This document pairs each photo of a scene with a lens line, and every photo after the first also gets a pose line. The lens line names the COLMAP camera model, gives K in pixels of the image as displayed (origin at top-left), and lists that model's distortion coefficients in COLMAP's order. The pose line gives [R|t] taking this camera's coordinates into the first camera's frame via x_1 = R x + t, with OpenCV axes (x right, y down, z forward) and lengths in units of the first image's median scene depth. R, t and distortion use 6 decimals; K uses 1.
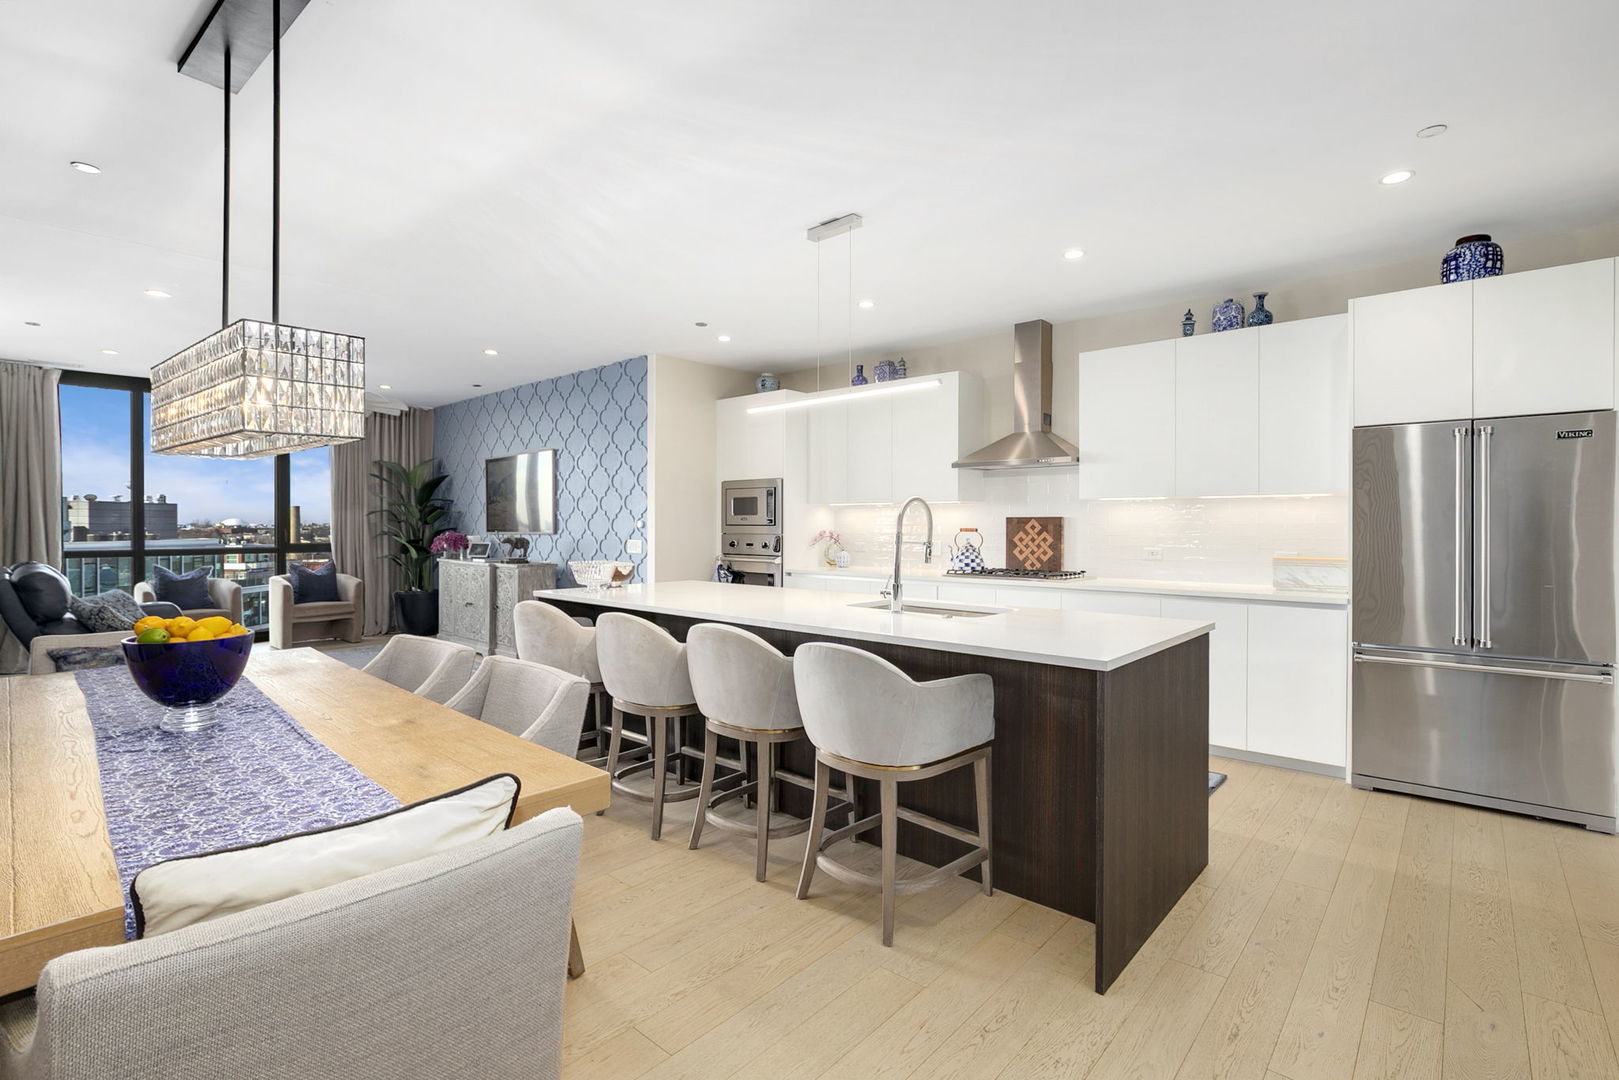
lens RADIAL K [[731.3, 0, 818.3], [0, 731.3, 534.3], [0, 0, 1]] dist [0.000694, -0.000092]
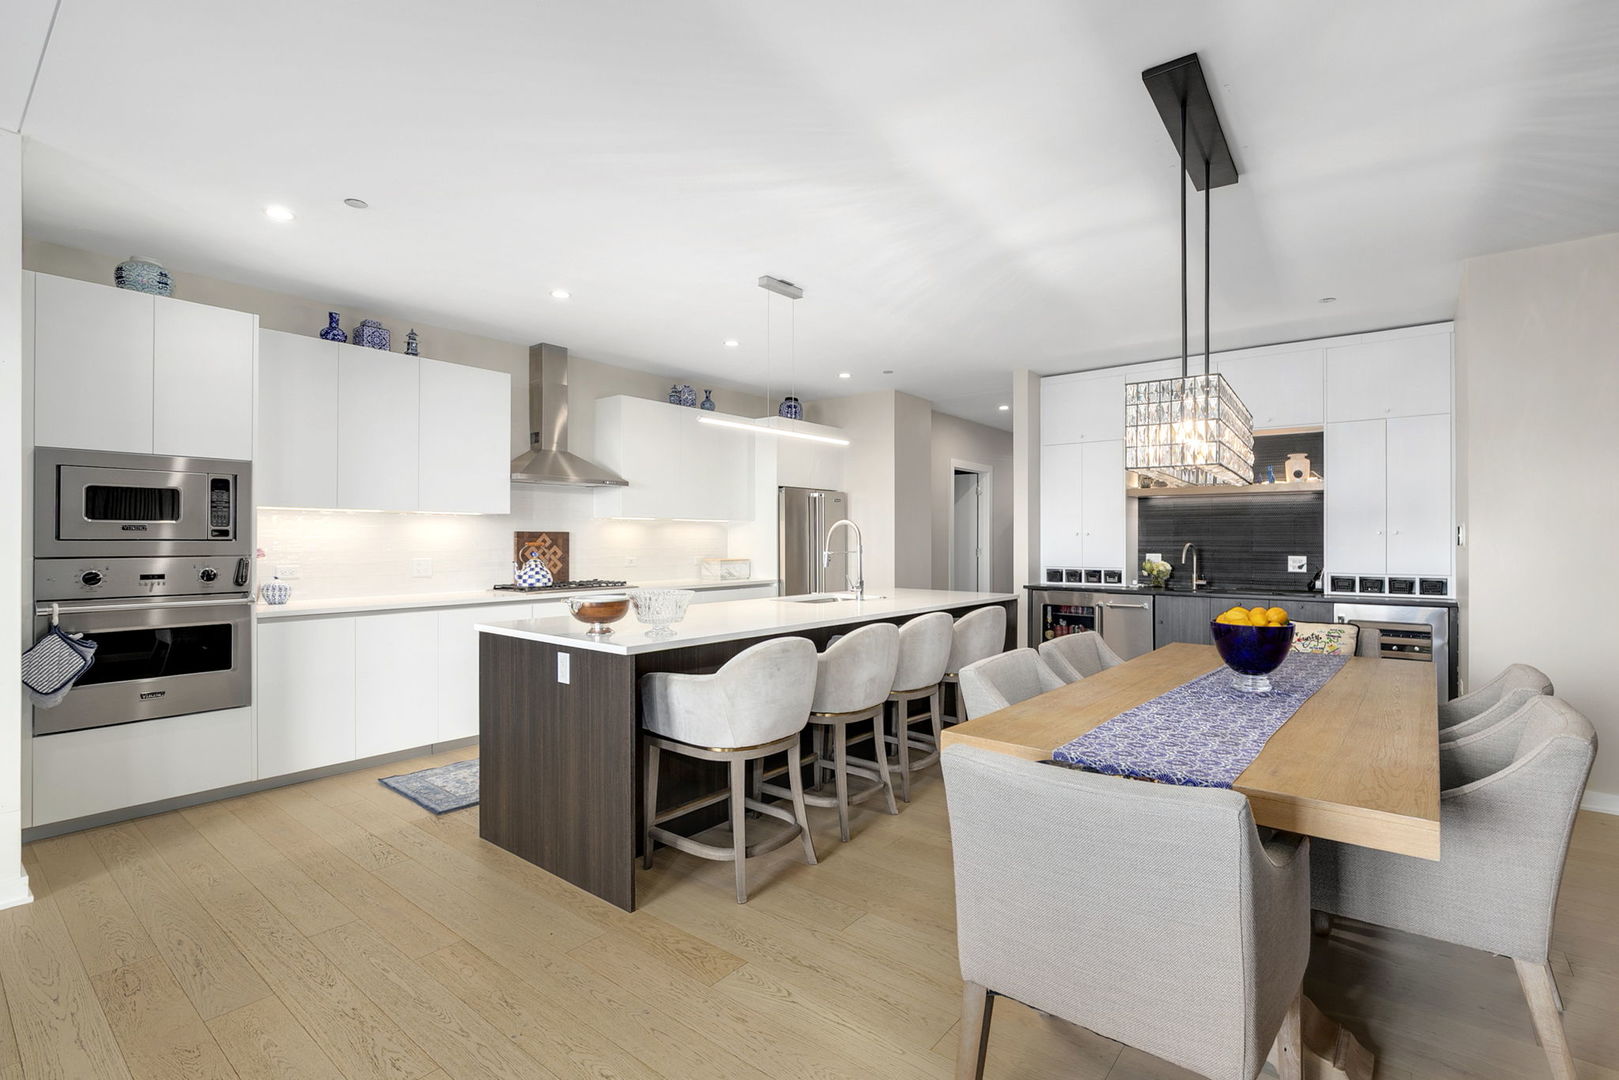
lens RADIAL K [[731.3, 0, 808.4], [0, 731.3, 533.8], [0, 0, 1]] dist [0.000694, -0.000092]
pose [[0.002822, 0.007812, 0.999966, -0.744894], [0.016330, 0.999836, -0.007858, -0.006279], [-0.999863, 0.016352, 0.002694, 0.620102]]
